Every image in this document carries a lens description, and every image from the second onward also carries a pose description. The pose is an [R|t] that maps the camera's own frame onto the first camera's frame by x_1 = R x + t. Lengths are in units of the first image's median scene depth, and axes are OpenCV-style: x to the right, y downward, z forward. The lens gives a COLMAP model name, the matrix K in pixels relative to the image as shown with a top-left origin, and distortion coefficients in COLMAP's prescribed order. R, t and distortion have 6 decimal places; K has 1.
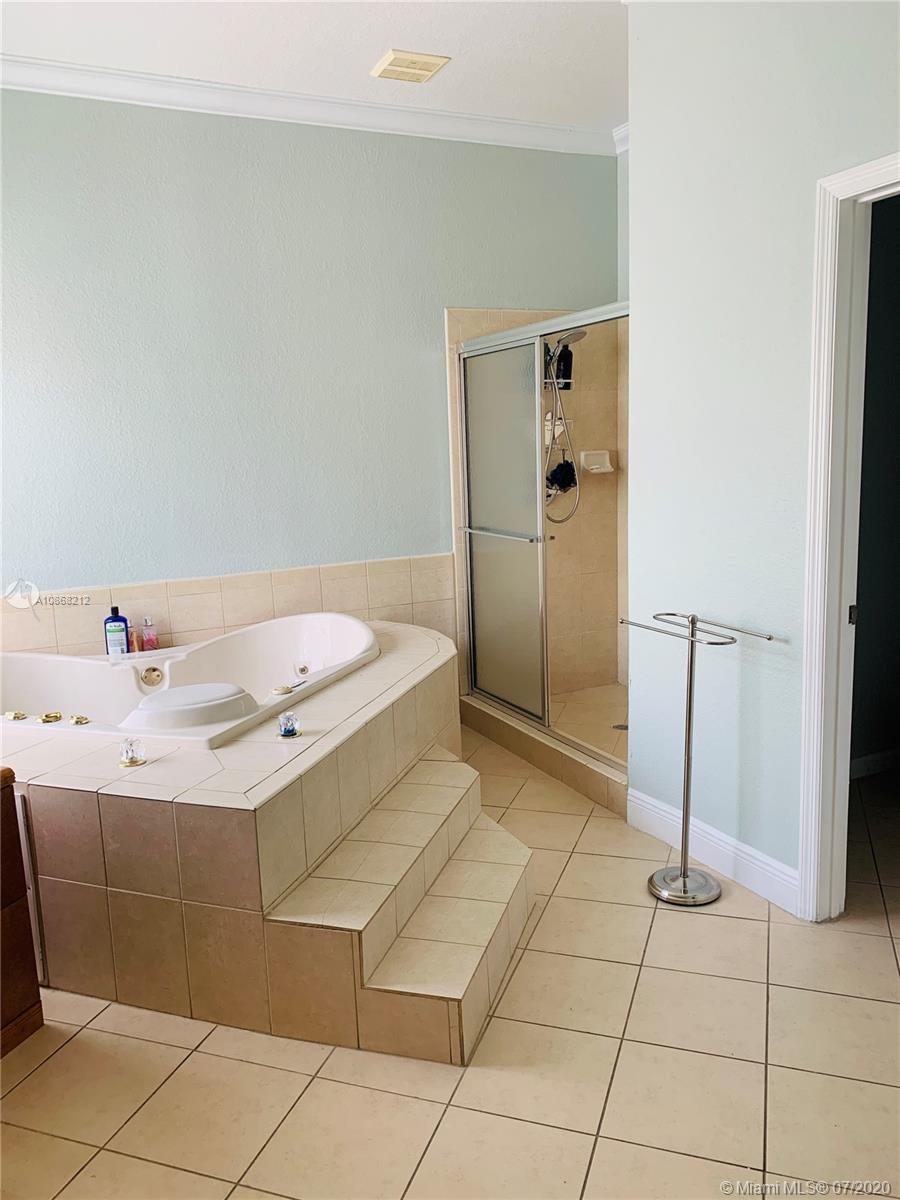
lens RADIAL K [[925.5, 0, 450.1], [0, 925.5, 598.5], [0, 0, 1]] dist [-0.003337, -0.000017]
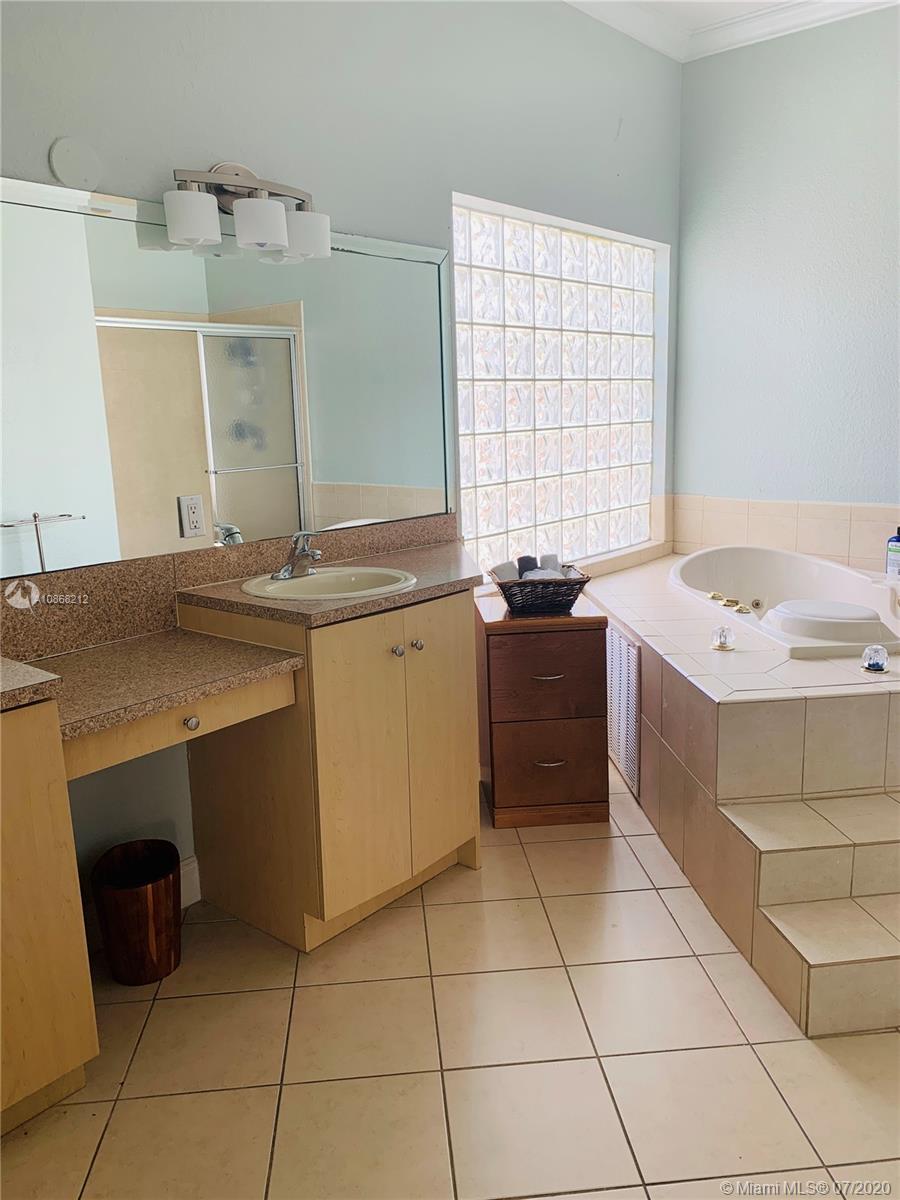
lens RADIAL K [[925.5, 0, 452.5], [0, 925.5, 601.2], [0, 0, 1]] dist [-0.003337, -0.000017]
pose [[0.413784, 0.210467, -0.885712, 0.501204], [-0.137452, 0.976200, 0.167754, -0.020064], [0.899939, 0.052329, 0.432865, 0.219715]]
